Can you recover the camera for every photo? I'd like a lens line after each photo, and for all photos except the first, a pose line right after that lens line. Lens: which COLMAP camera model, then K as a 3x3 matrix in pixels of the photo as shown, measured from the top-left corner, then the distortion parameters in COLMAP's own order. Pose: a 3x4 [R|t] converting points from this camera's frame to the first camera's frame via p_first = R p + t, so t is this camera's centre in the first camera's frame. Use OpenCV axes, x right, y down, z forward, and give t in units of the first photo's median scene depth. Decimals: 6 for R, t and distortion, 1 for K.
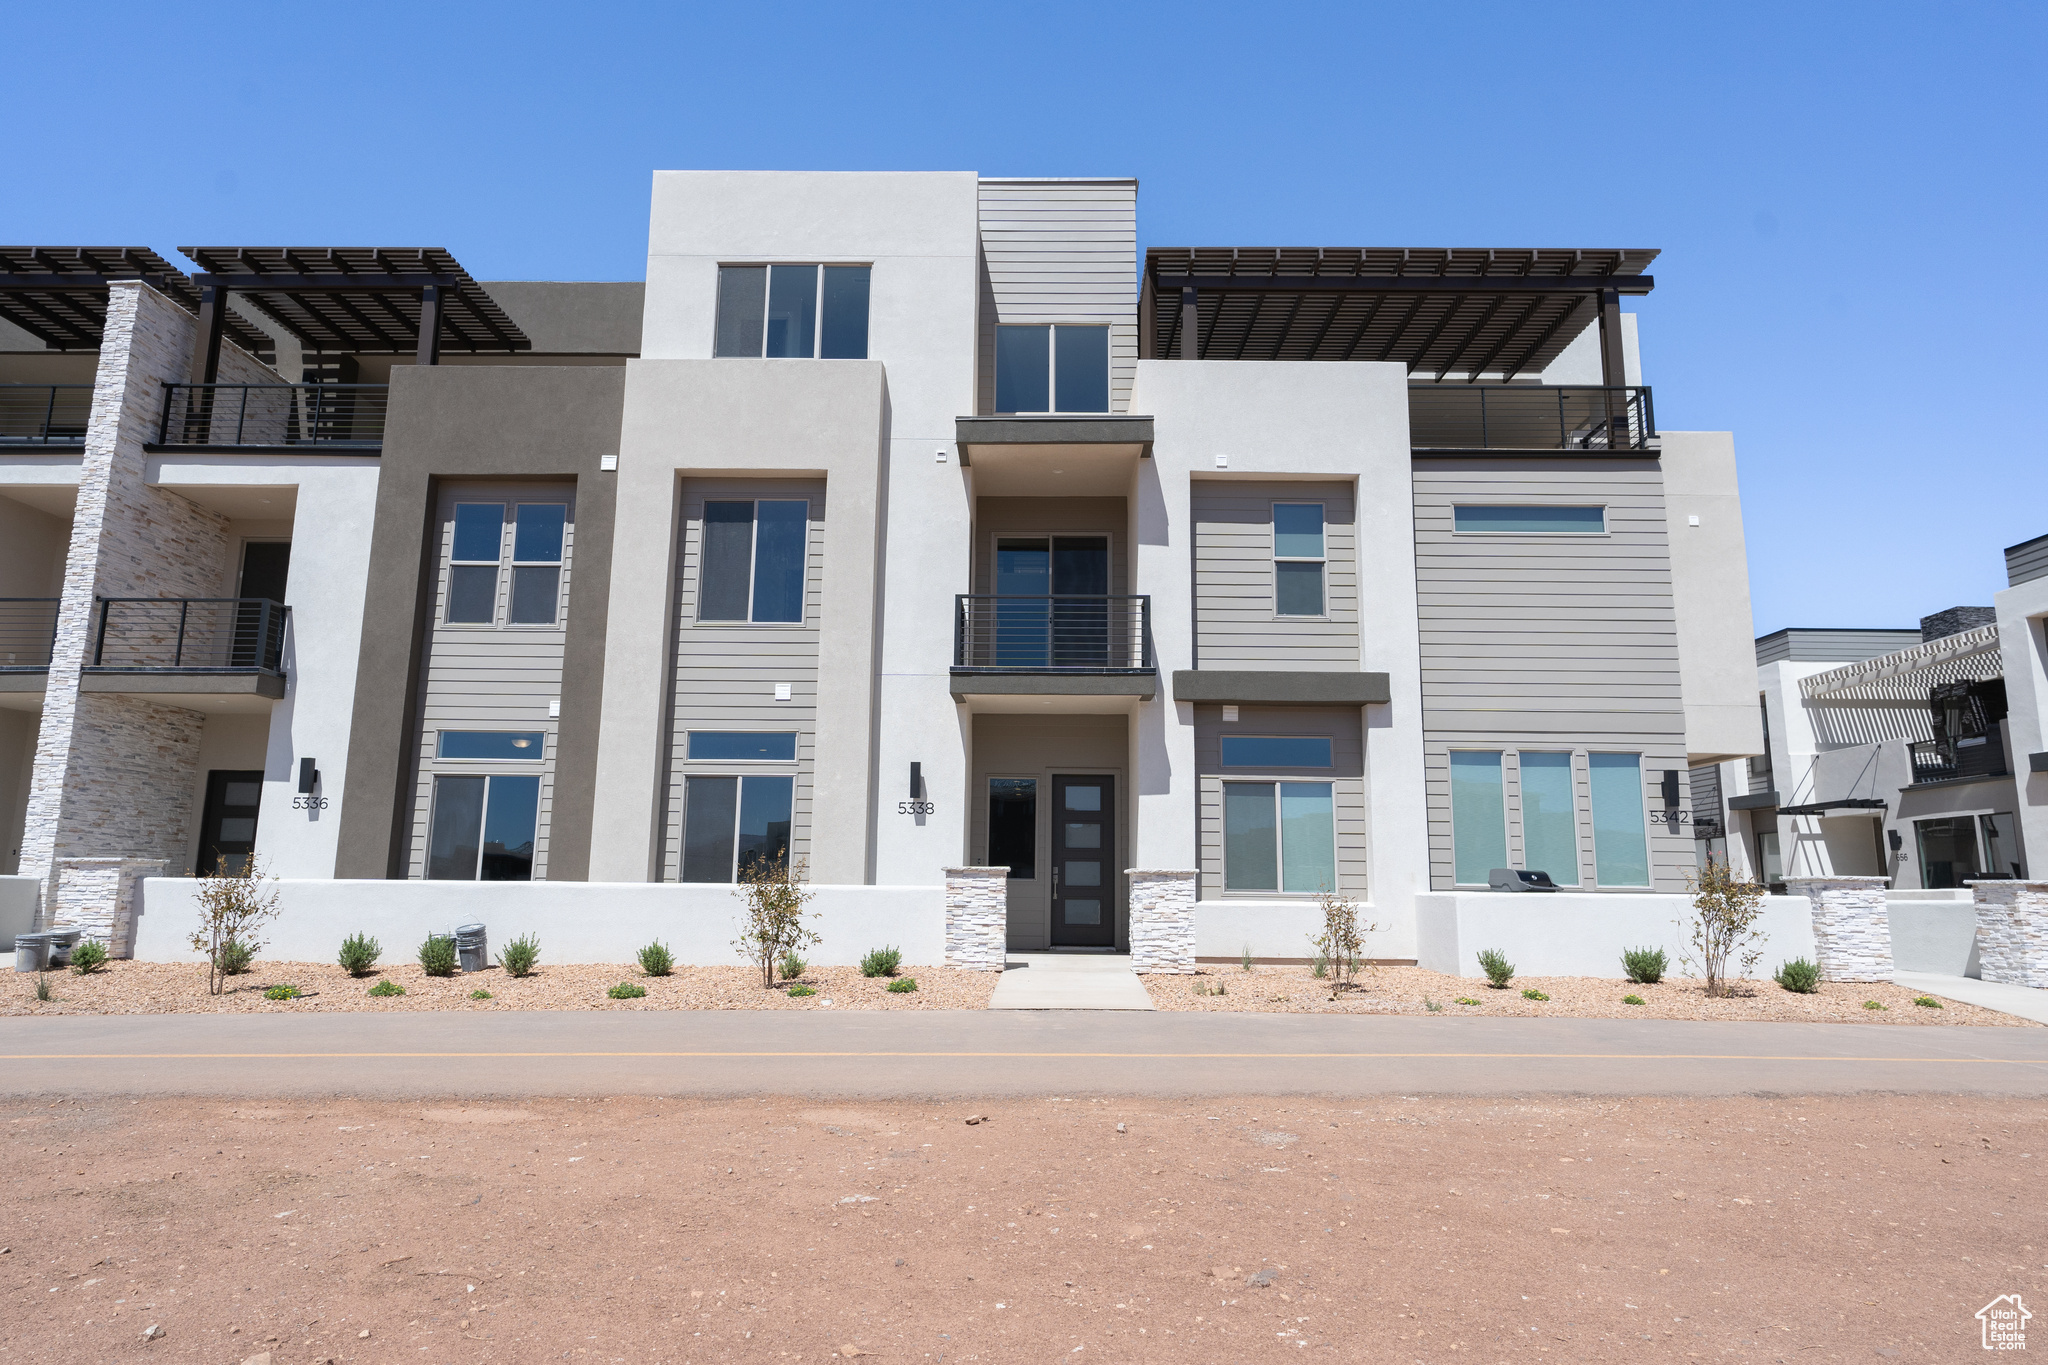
lens RADIAL K [[1096.8, 0, 1023.7], [0, 1096.8, 634.6], [0, 0, 1]] dist [0.002318, 0.001119]
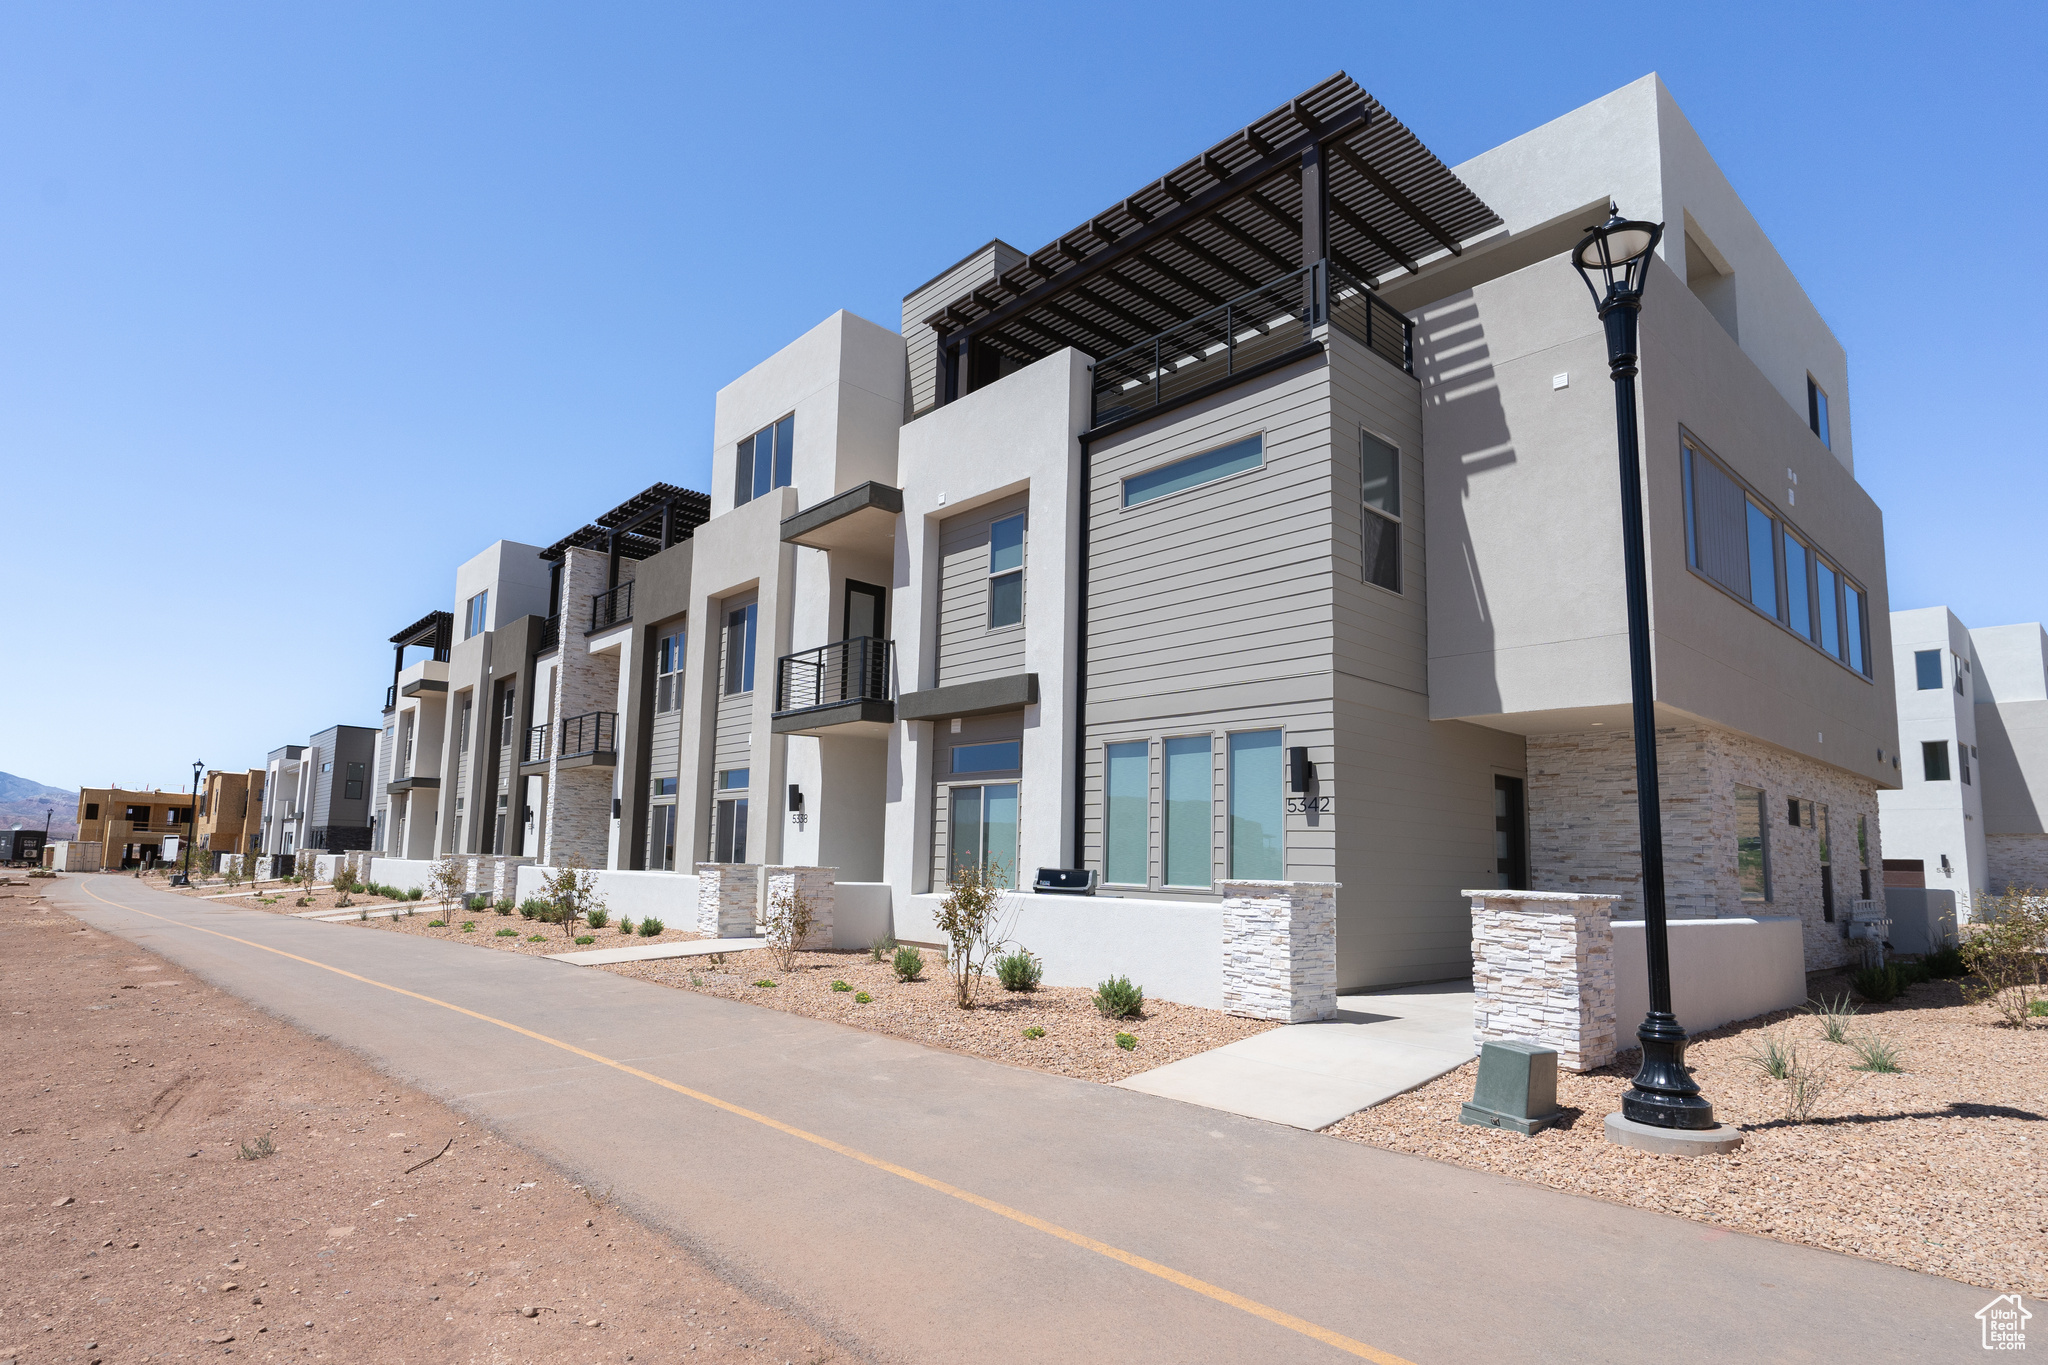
lens RADIAL K [[1007.5, 0, 1015.1], [0, 1007.5, 677.2], [0, 0, 1]] dist [0.003727, 0.000475]
pose [[0.693072, -0.125572, -0.709847, 0.958269], [0.148026, 0.988518, -0.030341, 0.063027], [0.705507, -0.084047, 0.703702, 0.330991]]
